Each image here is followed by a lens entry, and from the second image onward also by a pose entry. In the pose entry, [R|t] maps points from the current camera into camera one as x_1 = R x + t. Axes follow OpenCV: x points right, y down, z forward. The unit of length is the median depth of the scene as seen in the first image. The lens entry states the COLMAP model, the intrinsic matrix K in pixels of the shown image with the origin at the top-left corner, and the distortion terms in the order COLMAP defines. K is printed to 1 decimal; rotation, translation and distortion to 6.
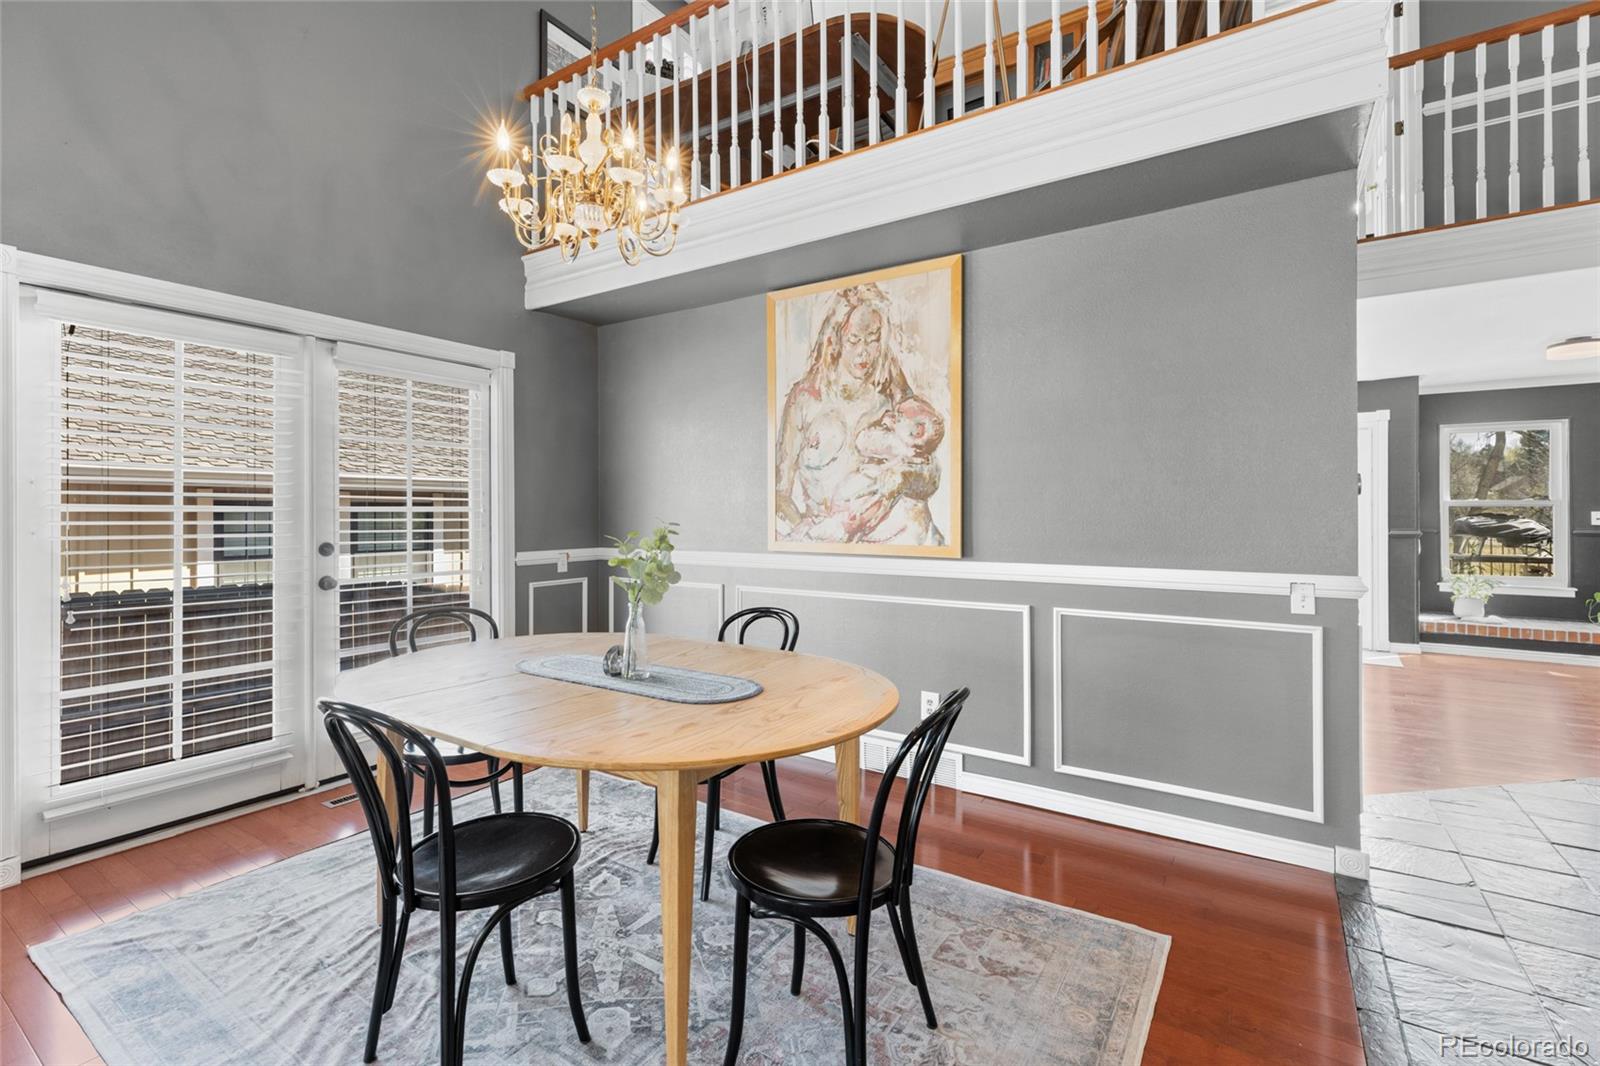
lens RADIAL K [[721.2, 0, 791.8], [0, 721.2, 517.7], [0, 0, 1]] dist [0.005717, -0.002350]
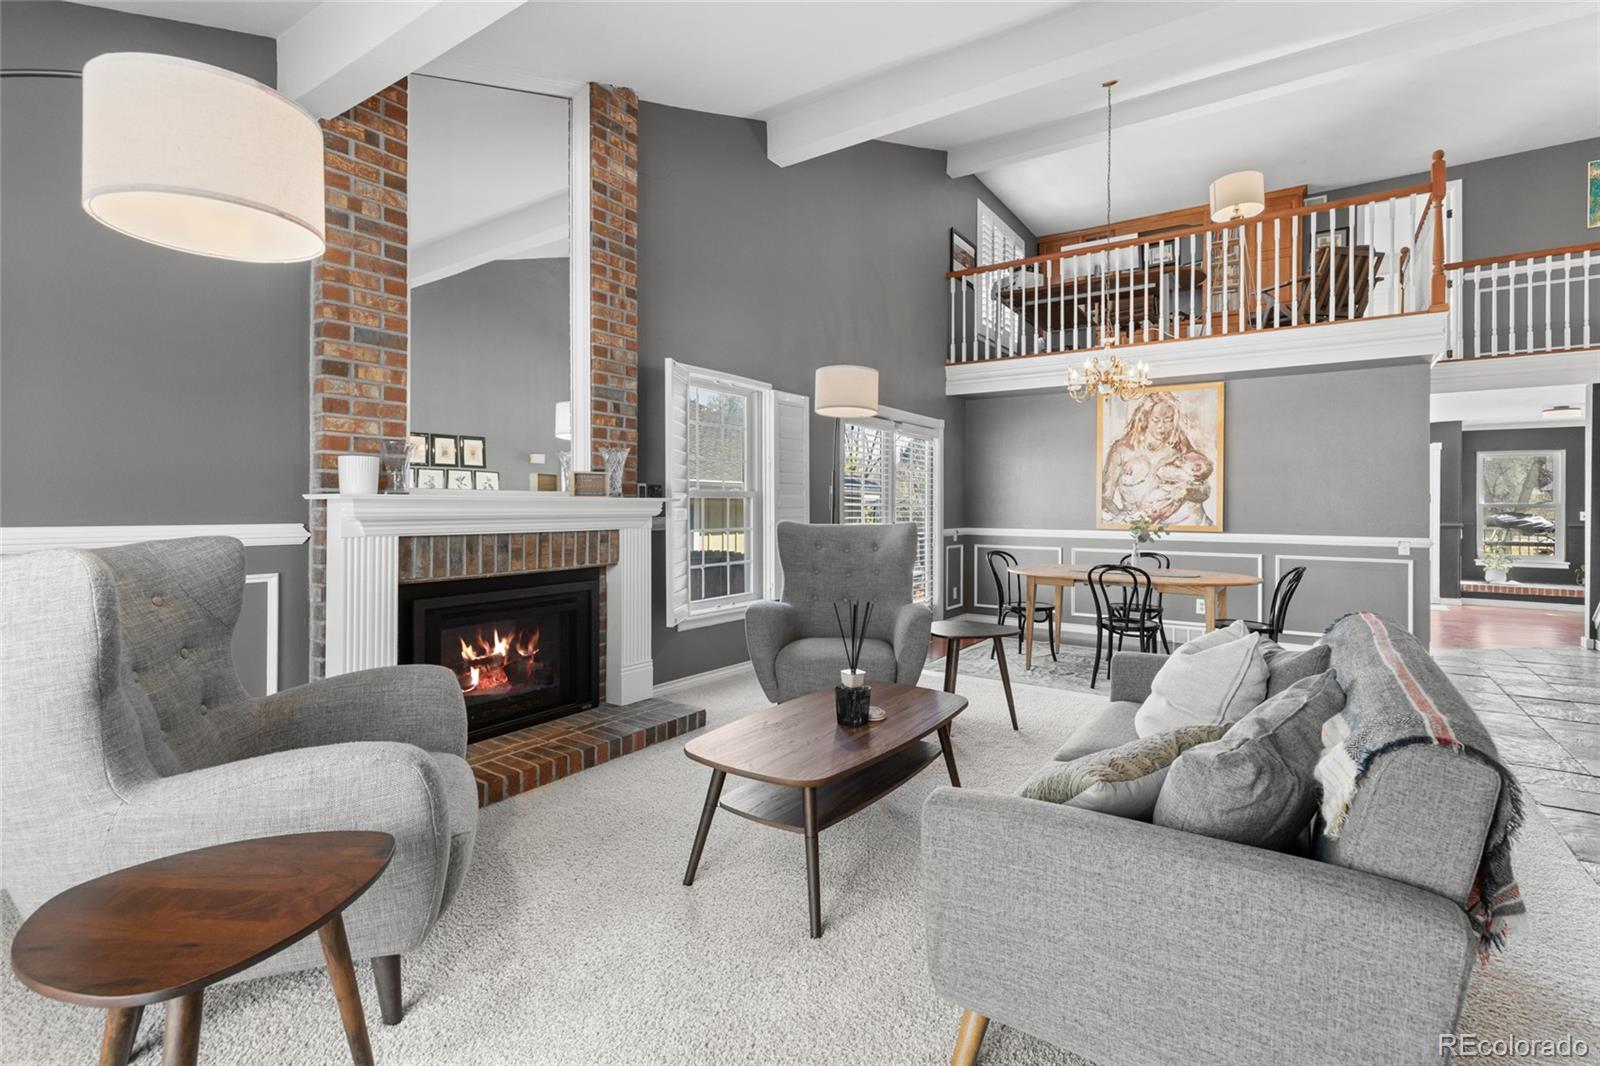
lens RADIAL K [[721.2, 0, 777.3], [0, 721.2, 512.1], [0, 0, 1]] dist [0.005717, -0.002350]
pose [[0.998866, 0.007989, -0.046937, -0.831420], [-0.007962, 0.999968, 0.000771, 0.008001], [0.046941, -0.000396, 0.998898, -0.981377]]
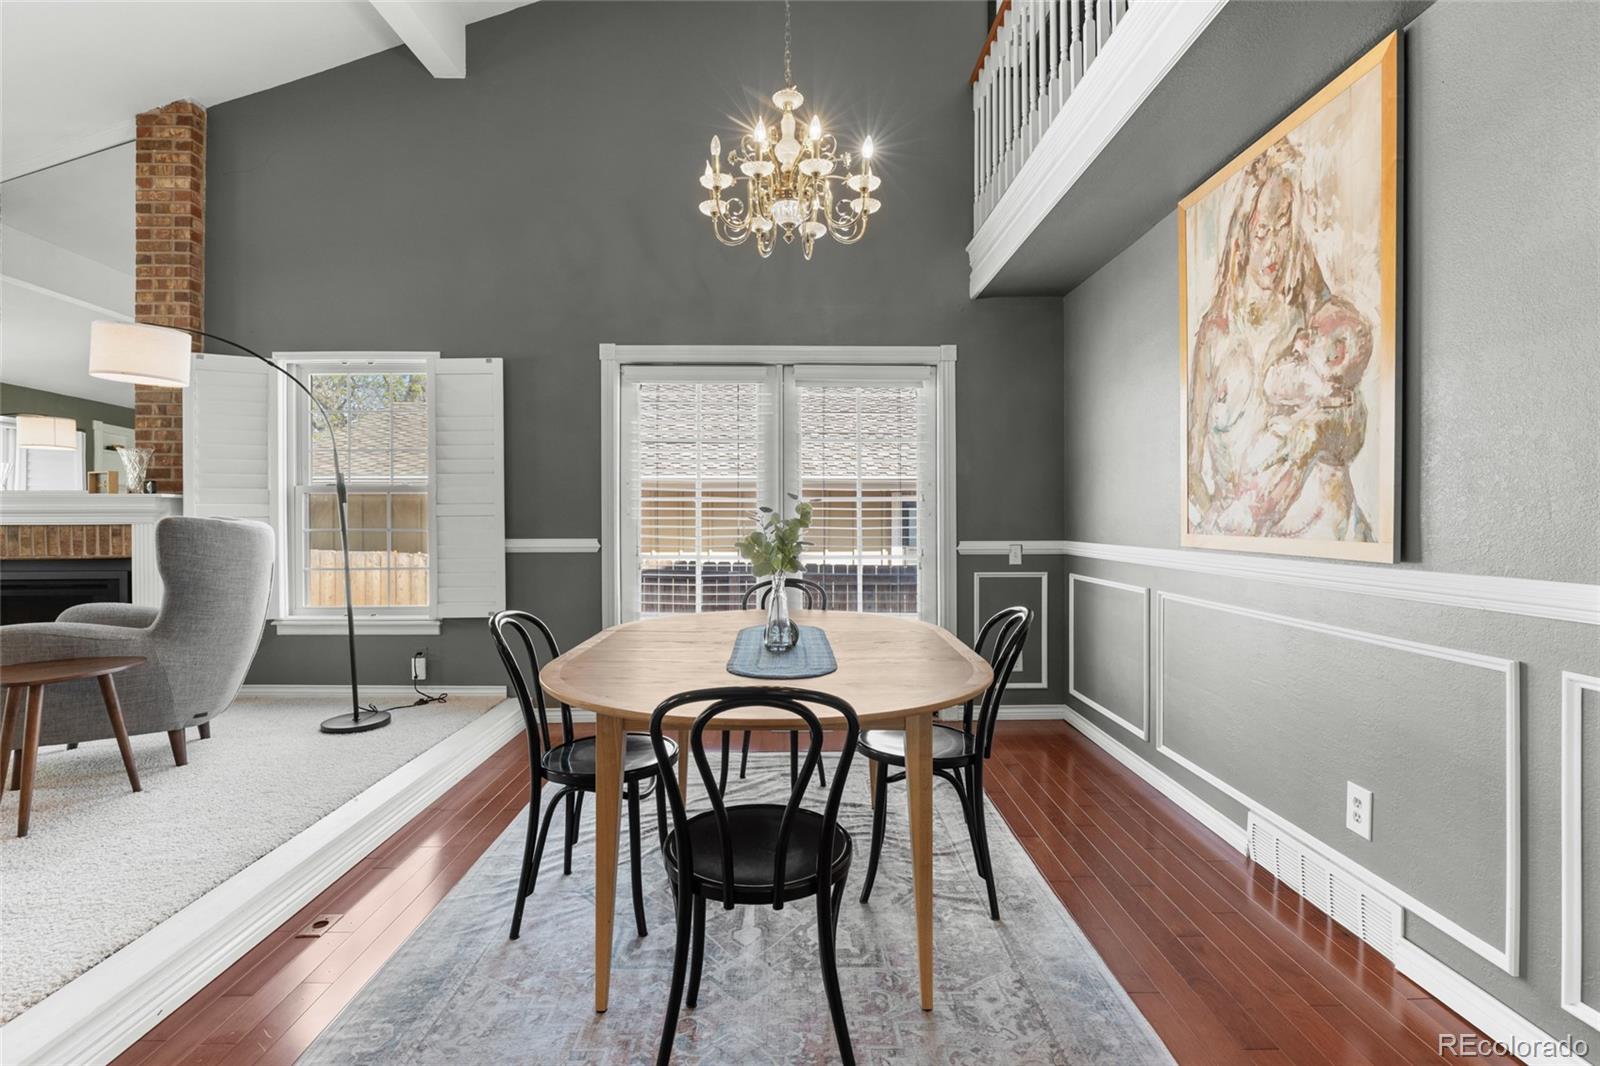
lens RADIAL K [[765.5, 0, 815.1], [0, 765.5, 524.7], [0, 0, 1]] dist [0.001914, -0.003346]
pose [[0.557724, 0.007720, -0.829991, 0.441837], [-0.006757, 0.999966, 0.004760, 0.023526], [0.829999, 0.002954, 0.557757, 0.256828]]
